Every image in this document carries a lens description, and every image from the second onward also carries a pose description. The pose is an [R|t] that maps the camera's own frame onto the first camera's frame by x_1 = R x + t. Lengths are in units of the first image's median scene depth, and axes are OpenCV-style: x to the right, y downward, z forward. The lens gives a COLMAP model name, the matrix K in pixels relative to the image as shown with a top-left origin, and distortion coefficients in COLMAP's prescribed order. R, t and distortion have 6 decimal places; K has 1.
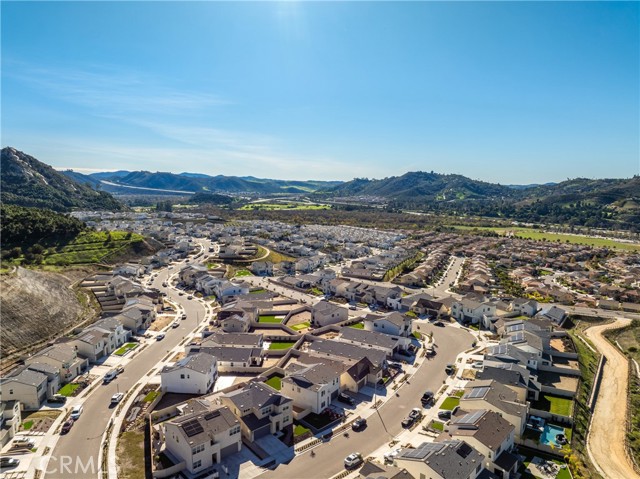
lens RADIAL K [[453.3, 0, 322.6], [0, 453.3, 241.4], [0, 0, 1]] dist [-0.044881, 0.011523]
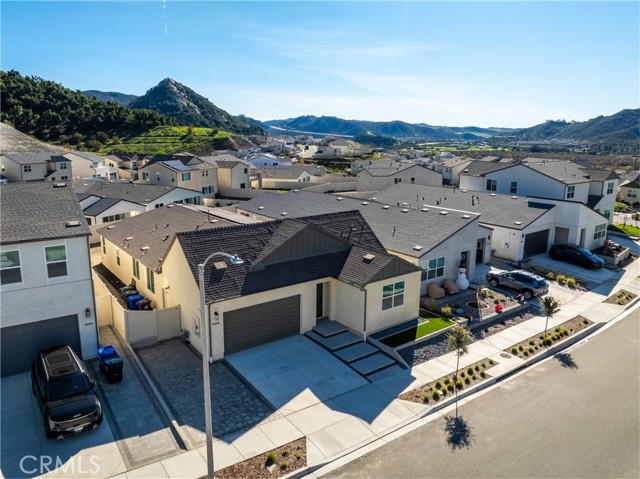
lens RADIAL K [[479.8, 0, 302.0], [0, 479.8, 226.7], [0, 0, 1]] dist [-0.045129, 0.007392]
pose [[0.919633, 0.073277, -0.385882, 0.018176], [-0.048563, 0.996118, 0.073421, 0.028151], [0.389764, -0.048780, 0.919622, 0.088844]]
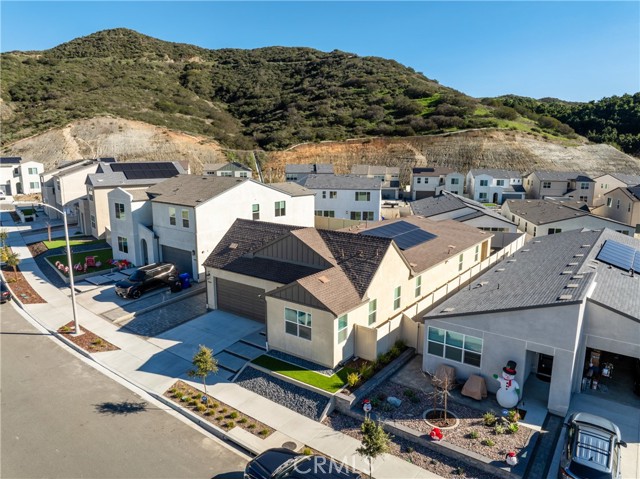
lens RADIAL K [[453.3, 0, 320.5], [0, 453.3, 240.4], [0, 0, 1]] dist [-0.044881, 0.011523]
pose [[-0.098252, 0.188300, -0.977185, 0.031787], [-0.136908, 0.970041, 0.200689, 0.025320], [0.985699, 0.153503, -0.069528, 0.112423]]
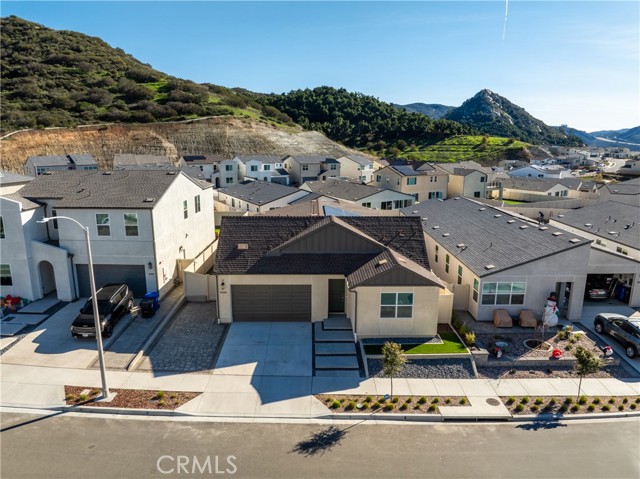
lens RADIAL K [[453.3, 0, 321.1], [0, 453.3, 240.0], [0, 0, 1]] dist [-0.044881, 0.011523]
pose [[0.528064, 0.182404, -0.829383, 0.028088], [-0.114905, 0.983025, 0.143035, 0.027415], [0.841395, 0.019769, 0.540059, 0.096984]]
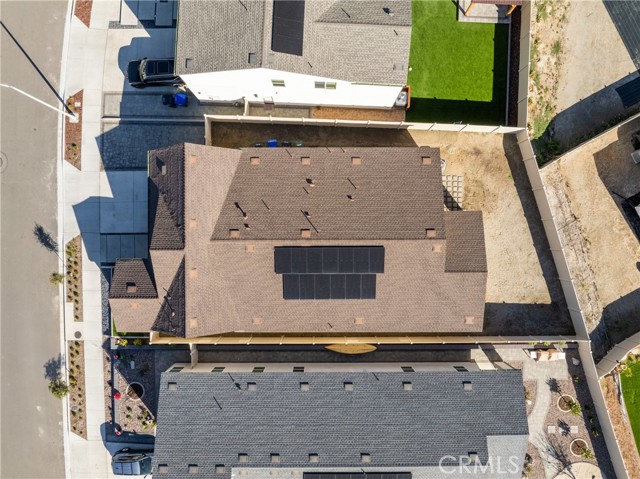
lens RADIAL K [[453.3, 0, 321.9], [0, 453.3, 242.2], [0, 0, 1]] dist [-0.044881, 0.011523]
pose [[-0.857463, 0.514455, -0.009648, 0.002162], [-0.081865, -0.117888, 0.989647, 0.005248], [0.507991, 0.849376, 0.143200, 0.110186]]
